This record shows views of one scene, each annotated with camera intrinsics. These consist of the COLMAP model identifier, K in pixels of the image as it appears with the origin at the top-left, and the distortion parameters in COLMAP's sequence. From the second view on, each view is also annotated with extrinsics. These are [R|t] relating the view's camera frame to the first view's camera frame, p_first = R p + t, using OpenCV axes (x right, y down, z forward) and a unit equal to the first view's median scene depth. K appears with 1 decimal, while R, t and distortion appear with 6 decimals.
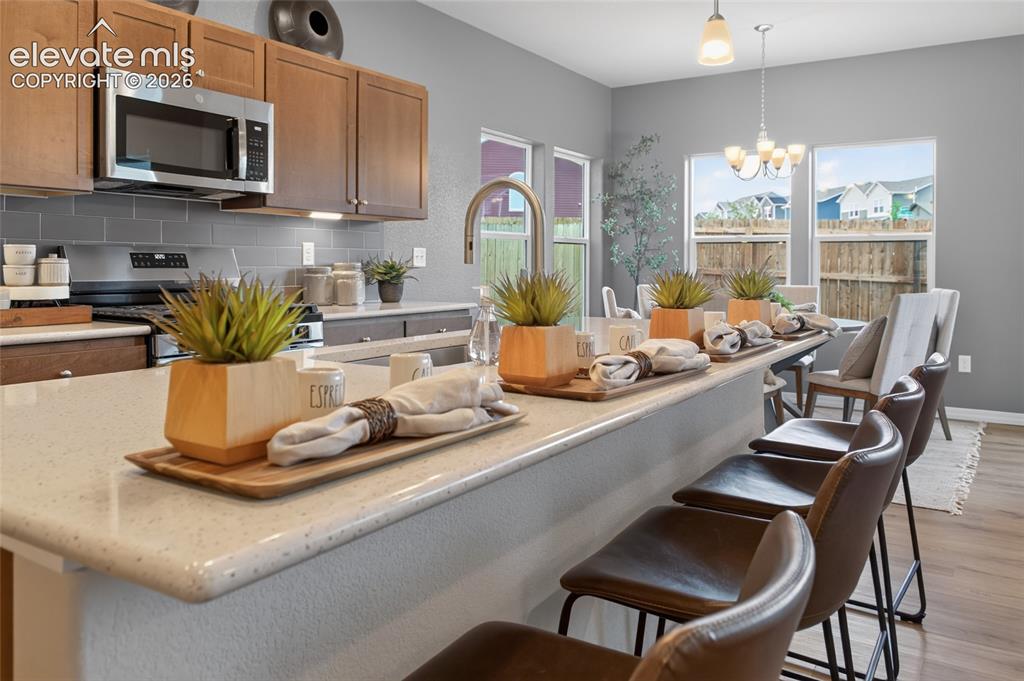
lens RADIAL K [[781.8, 0, 531.1], [0, 781.8, 279.0], [0, 0, 1]] dist [0.005129, 0.004304]
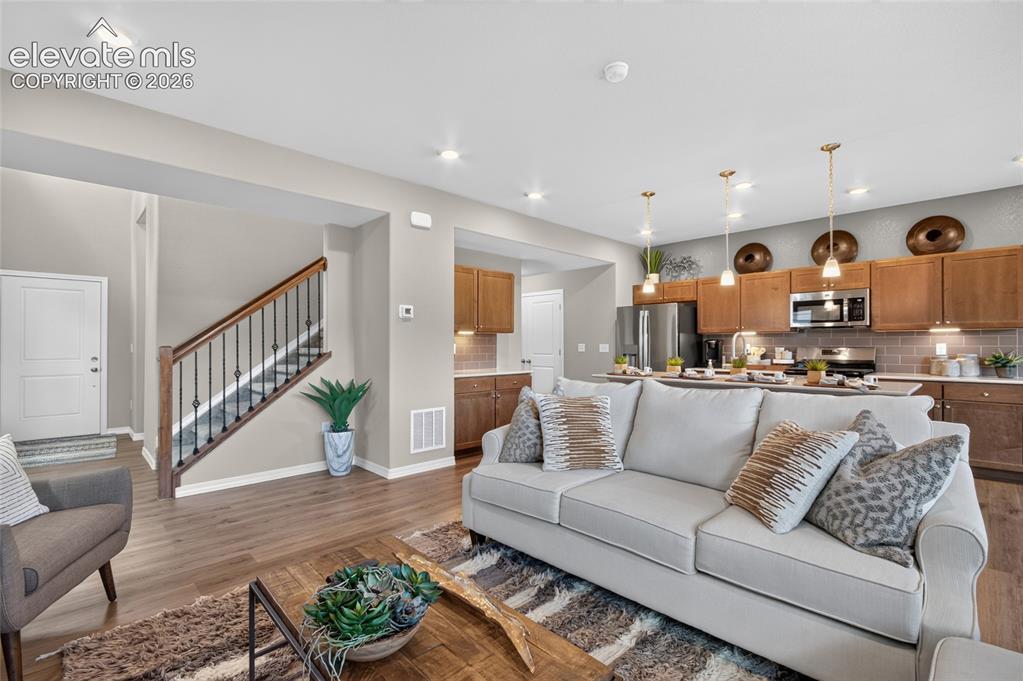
lens RADIAL K [[465.1, 0, 515.6], [0, 465.1, 343.4], [0, 0, 1]] dist [0.002692, -0.000756]
pose [[-0.246944, -0.010455, -0.968973, 1.414842], [-0.022043, 0.999744, -0.005170, -0.020918], [0.968779, 0.020082, -0.247111, 0.310642]]
